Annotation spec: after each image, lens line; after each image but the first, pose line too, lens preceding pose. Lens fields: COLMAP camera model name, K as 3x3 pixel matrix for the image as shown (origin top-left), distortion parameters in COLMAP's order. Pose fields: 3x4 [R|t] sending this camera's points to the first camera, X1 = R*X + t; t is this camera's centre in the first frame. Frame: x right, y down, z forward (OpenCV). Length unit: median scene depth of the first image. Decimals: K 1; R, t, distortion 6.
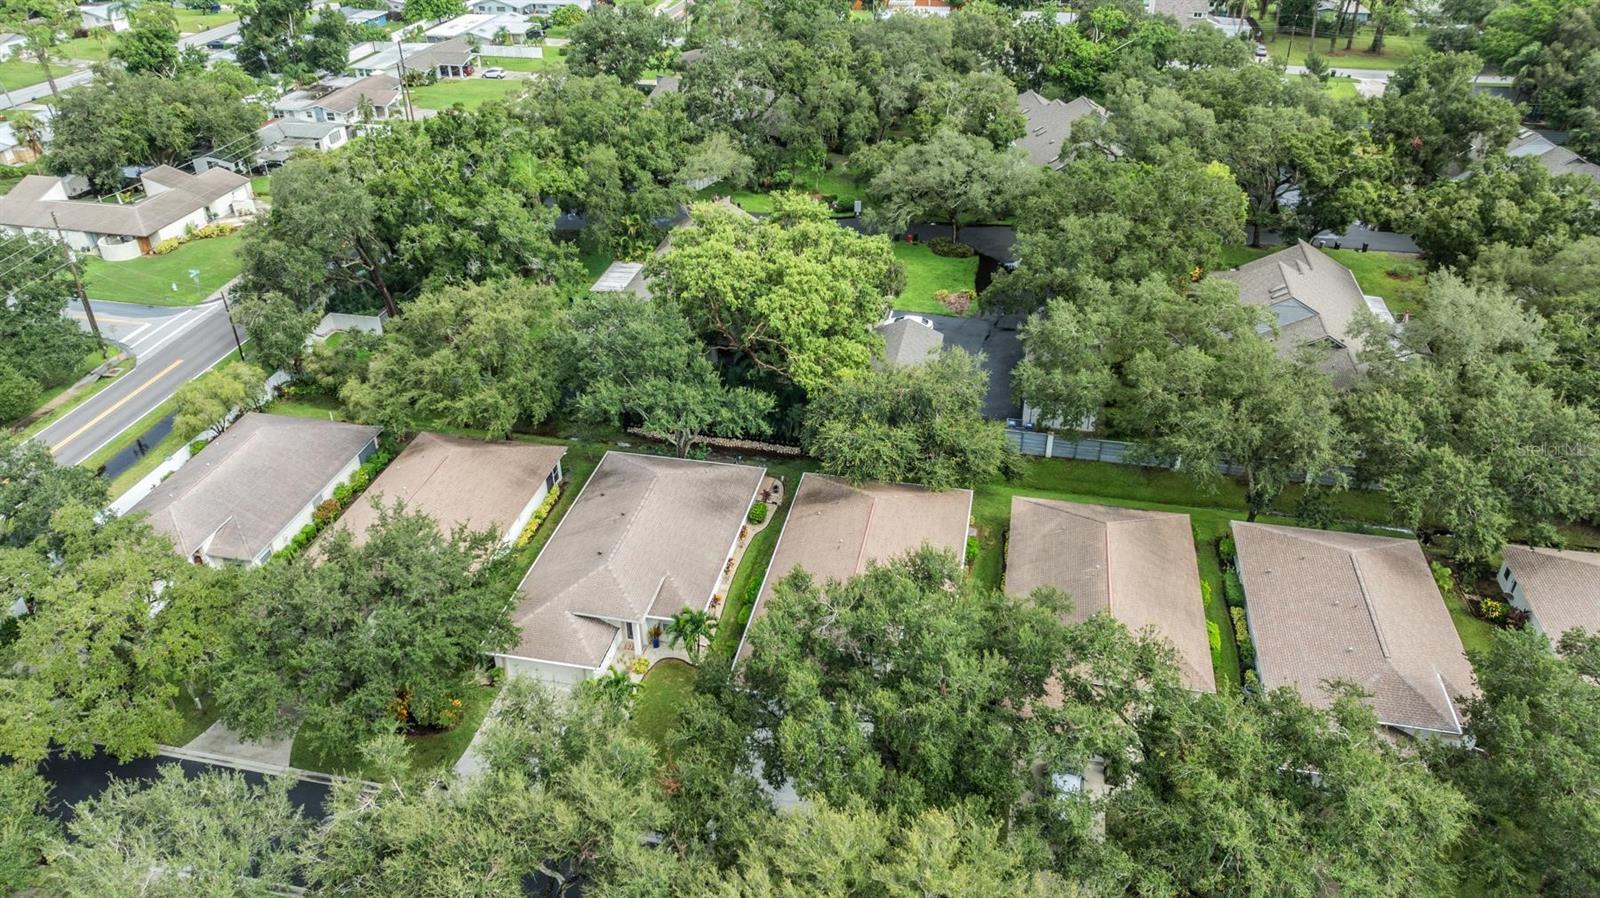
lens RADIAL K [[1134.1, 0, 744.0], [0, 1134.1, 452.4], [0, 0, 1]] dist [-0.025361, 0.009924]
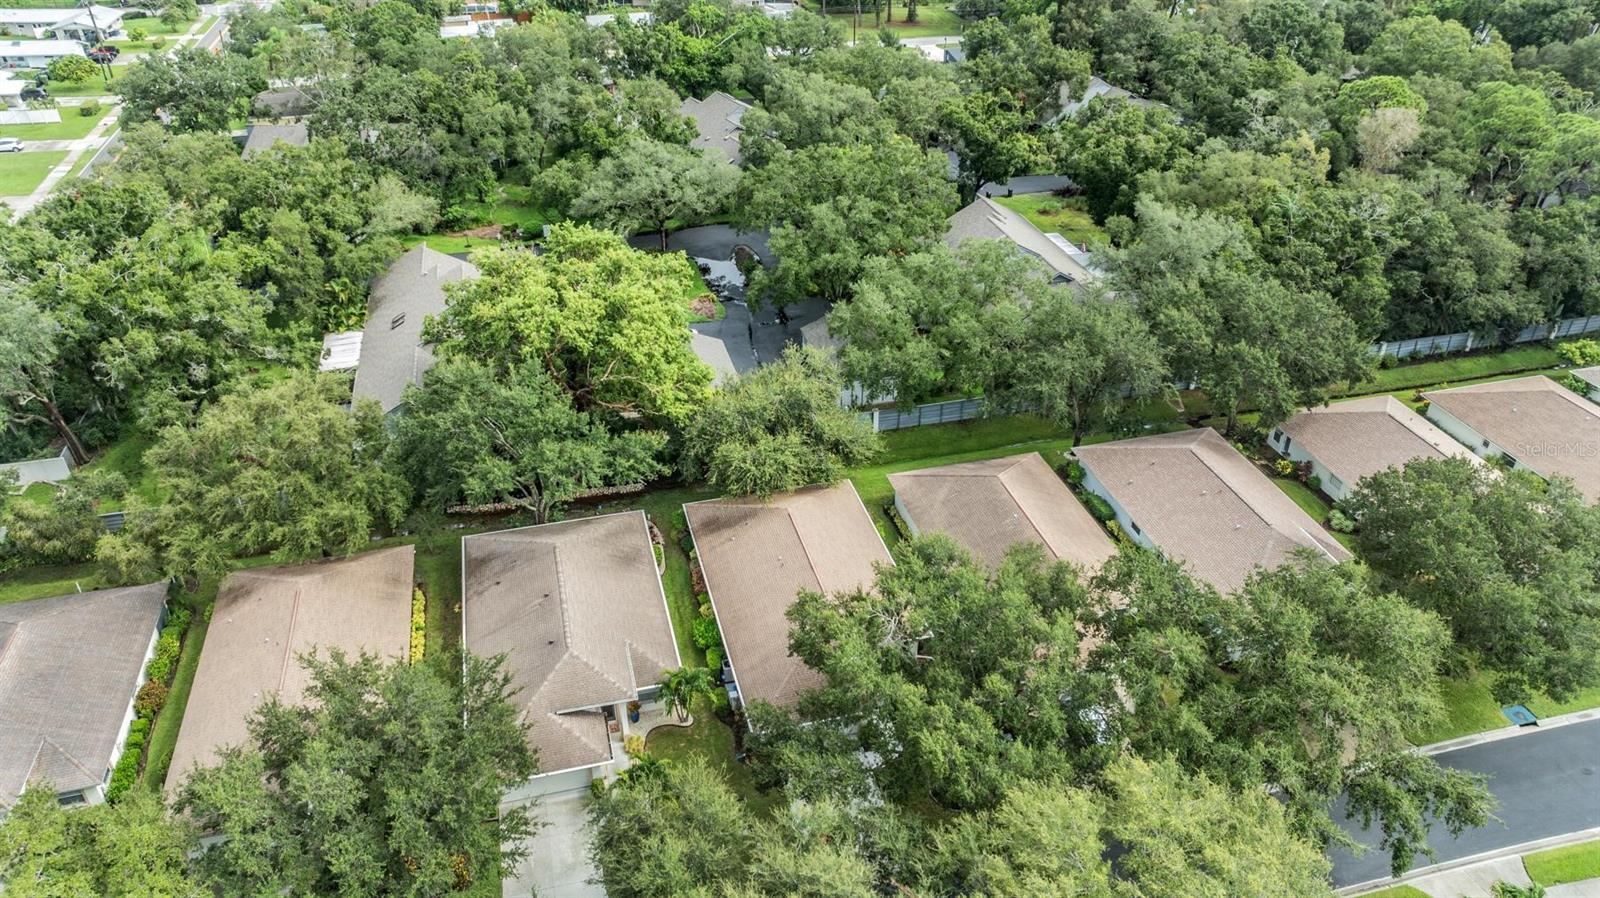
lens RADIAL K [[1145.5, 0, 774.6], [0, 1145.5, 476.4], [0, 0, 1]] dist [-0.061255, 0.090551]
pose [[0.893049, -0.241585, 0.379604, -0.174417], [0.237134, 0.969669, 0.059234, -0.031809], [-0.382401, 0.037118, 0.923251, 0.047303]]
